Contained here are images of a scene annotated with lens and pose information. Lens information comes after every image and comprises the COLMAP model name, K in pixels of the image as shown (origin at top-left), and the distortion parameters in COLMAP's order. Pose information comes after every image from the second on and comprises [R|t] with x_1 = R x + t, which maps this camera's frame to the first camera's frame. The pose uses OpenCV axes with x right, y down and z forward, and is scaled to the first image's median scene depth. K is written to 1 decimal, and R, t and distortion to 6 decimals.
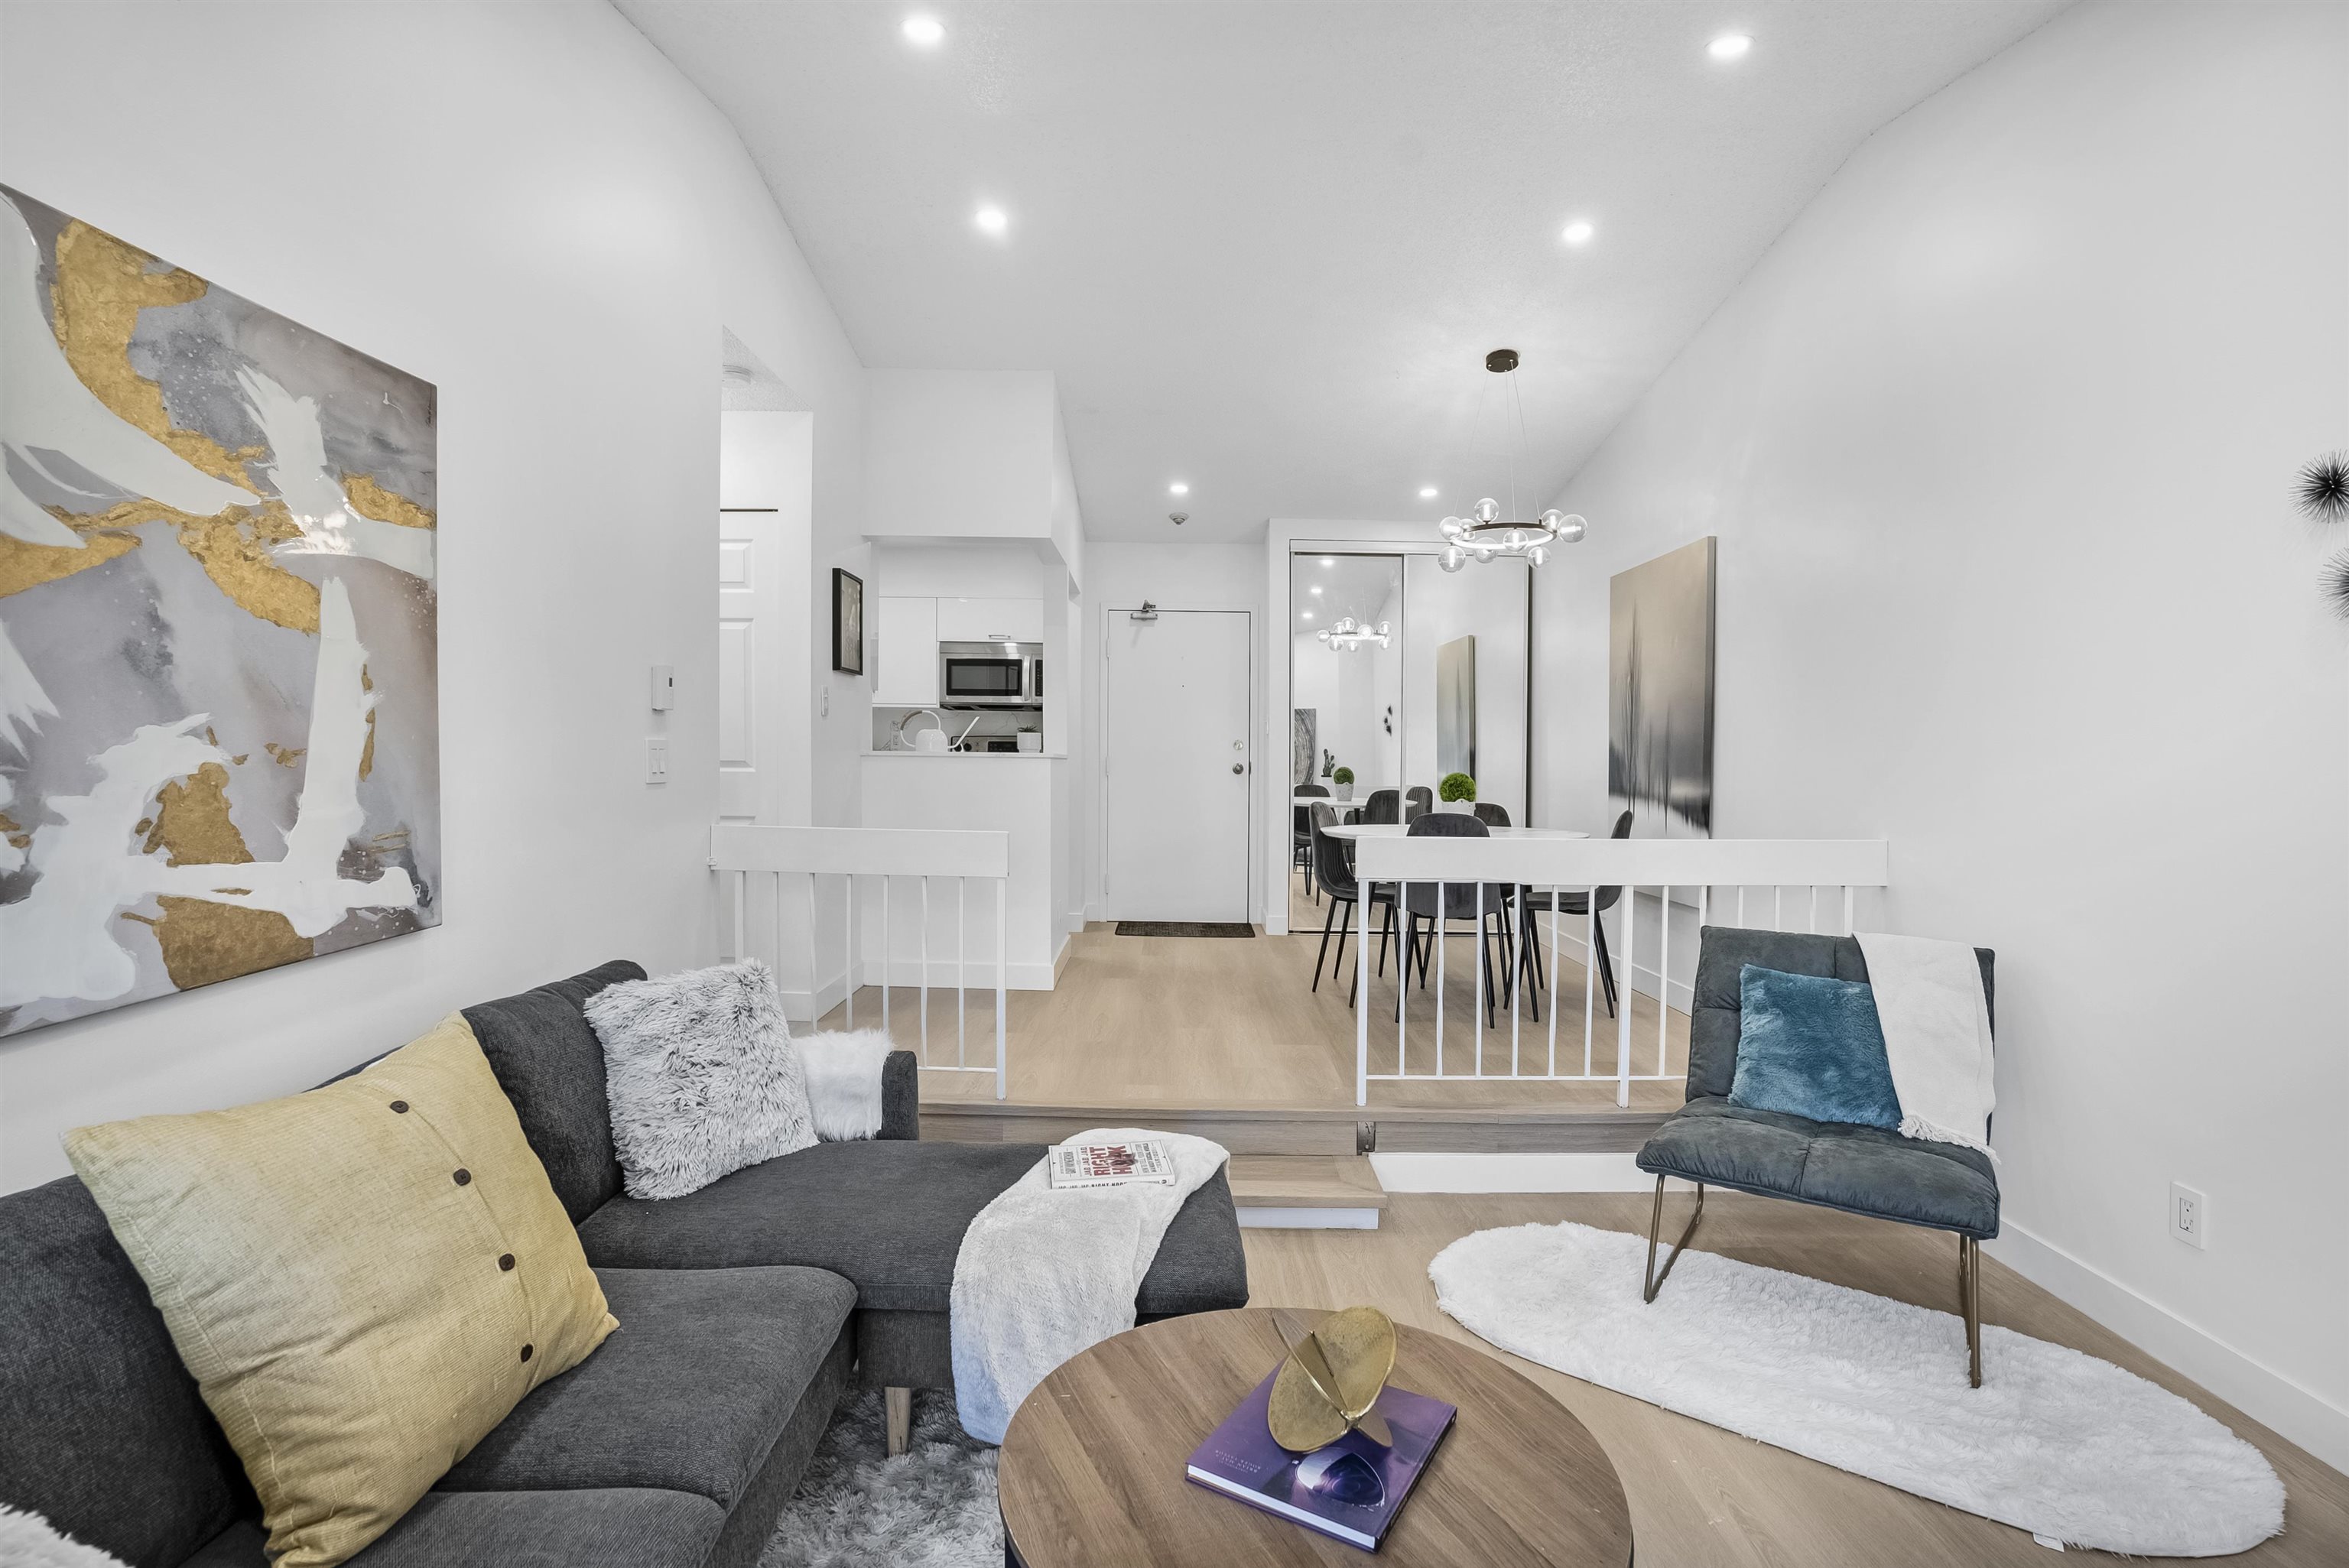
lens RADIAL K [[1124.8, 0, 1167.2], [0, 1124.8, 773.6], [0, 0, 1]] dist [-0.073593, 0.027670]
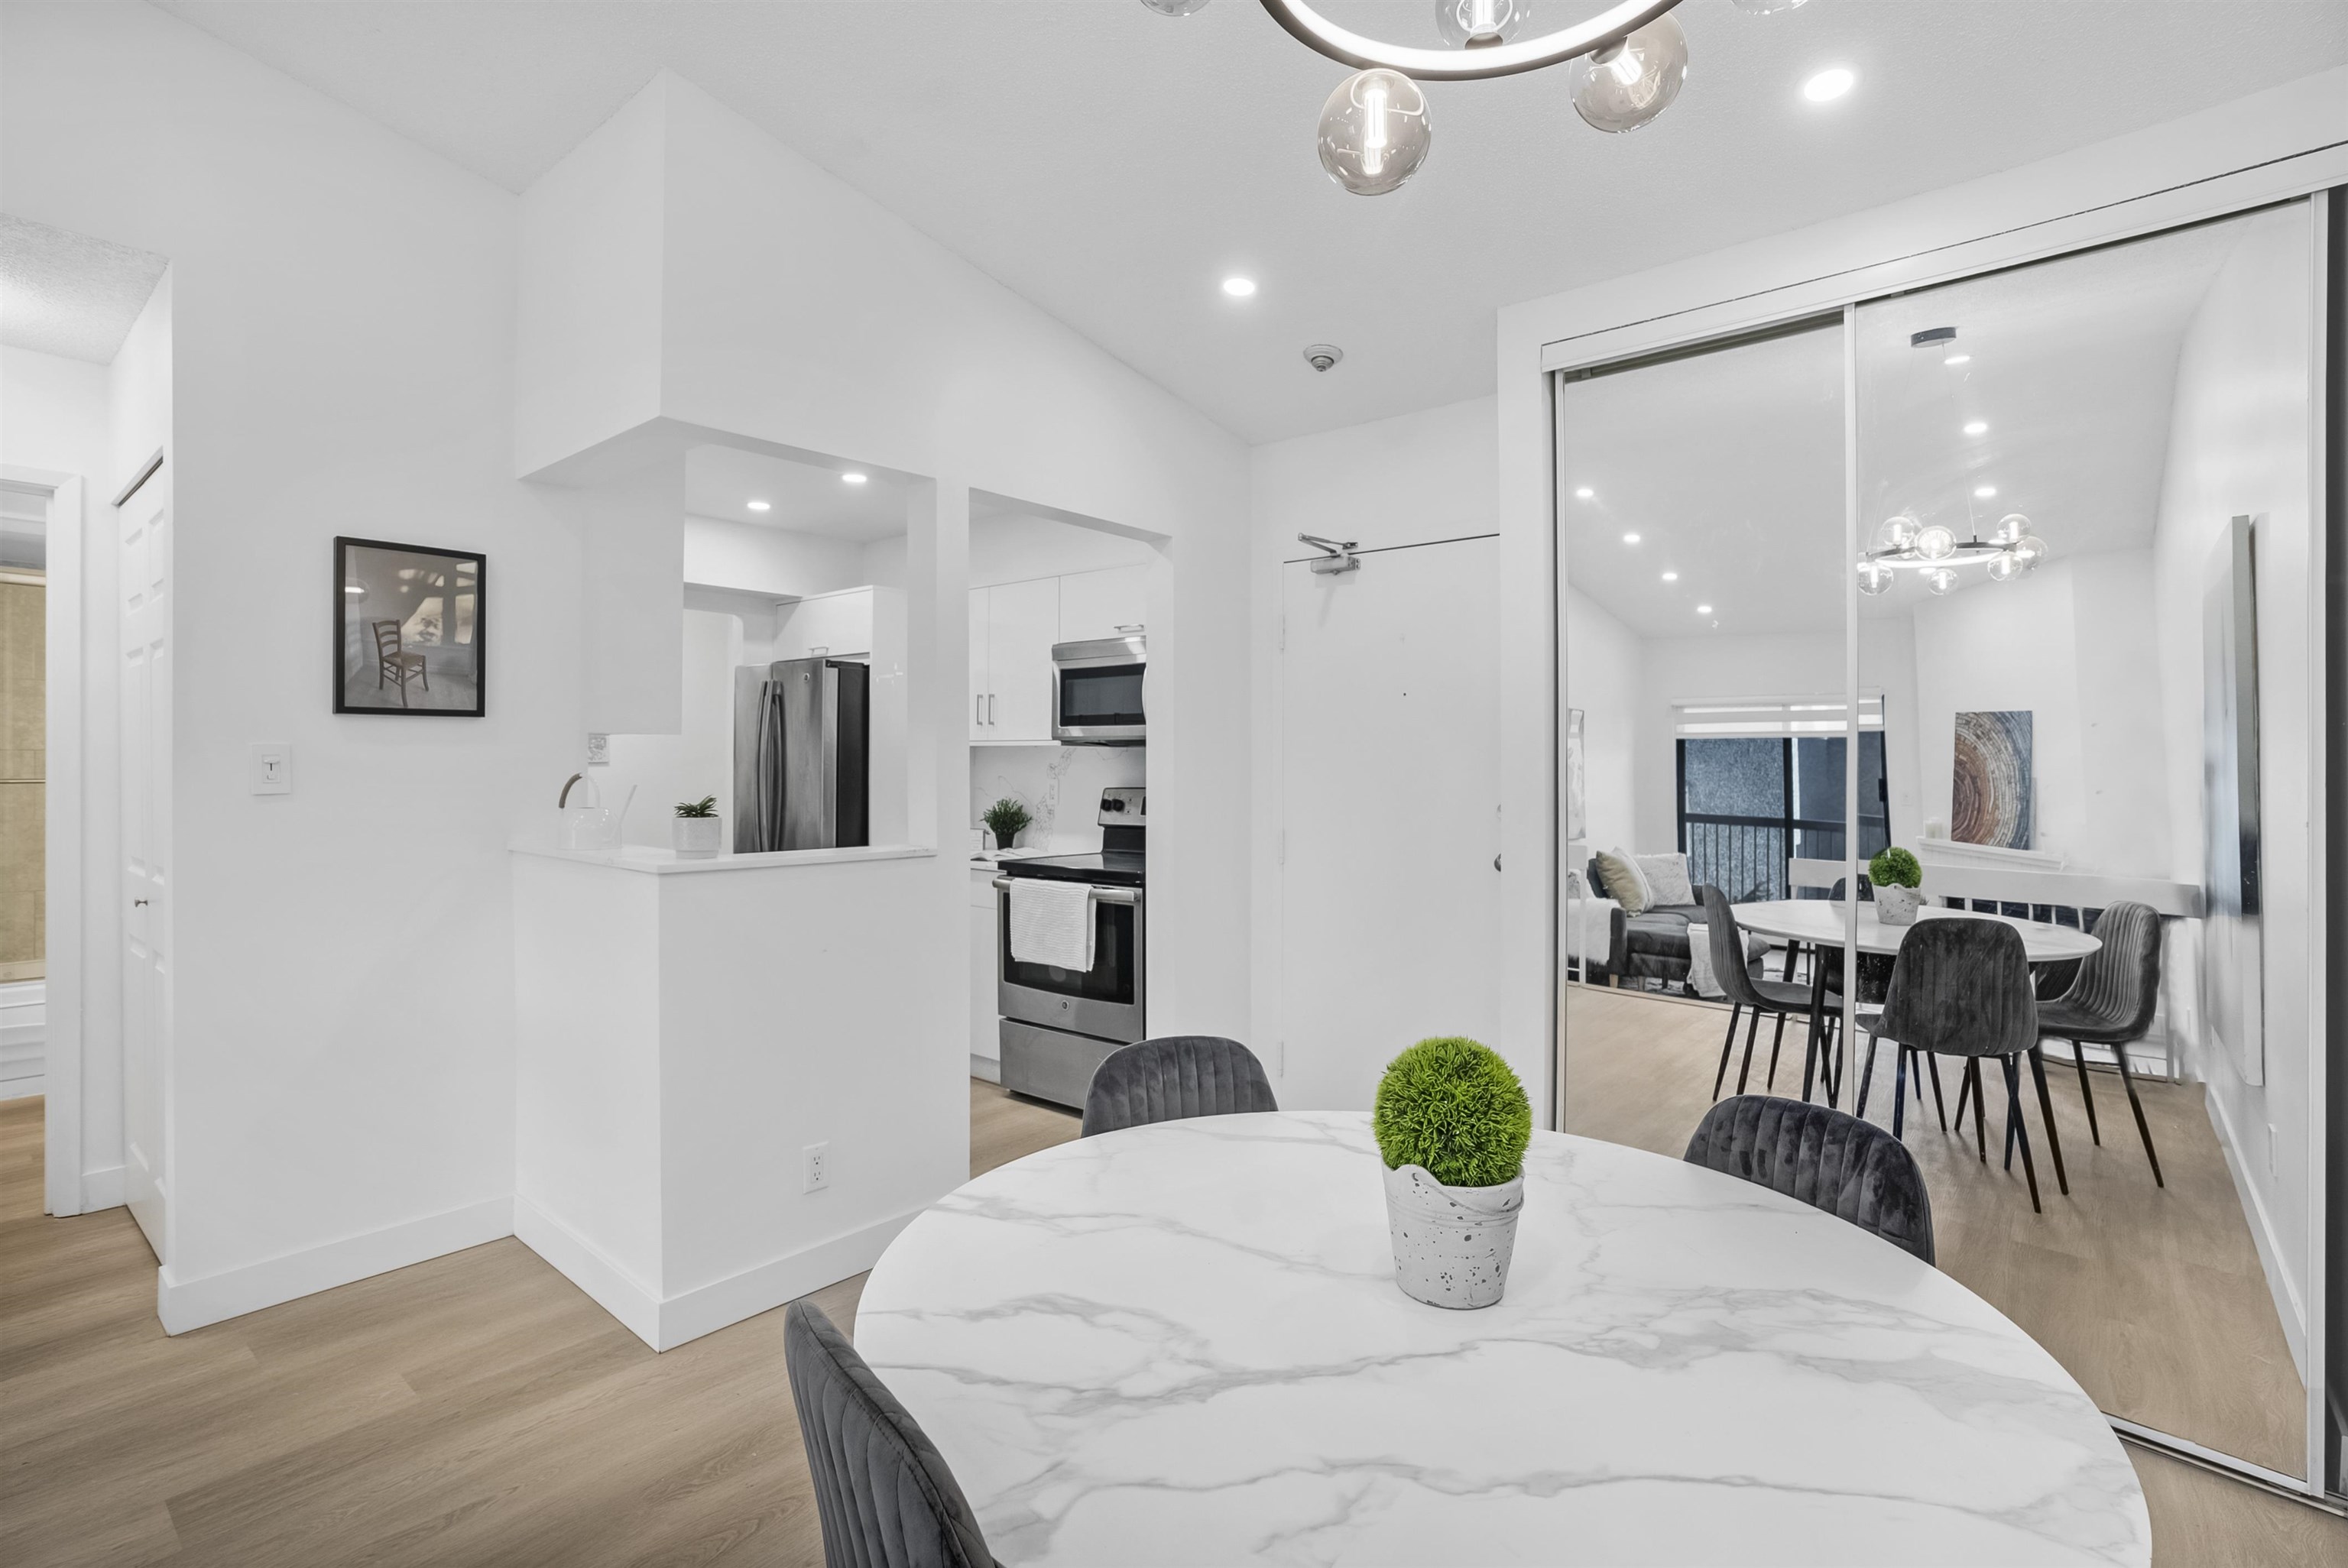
lens RADIAL K [[1088.3, 0, 1164.1], [0, 1088.3, 760.9], [0, 0, 1]] dist [-0.016627, 0.000264]
pose [[0.768375, -0.008651, -0.639941, 0.708514], [-0.002955, 0.999850, -0.017064, -0.104471], [0.639993, 0.015002, 0.768235, 1.516337]]
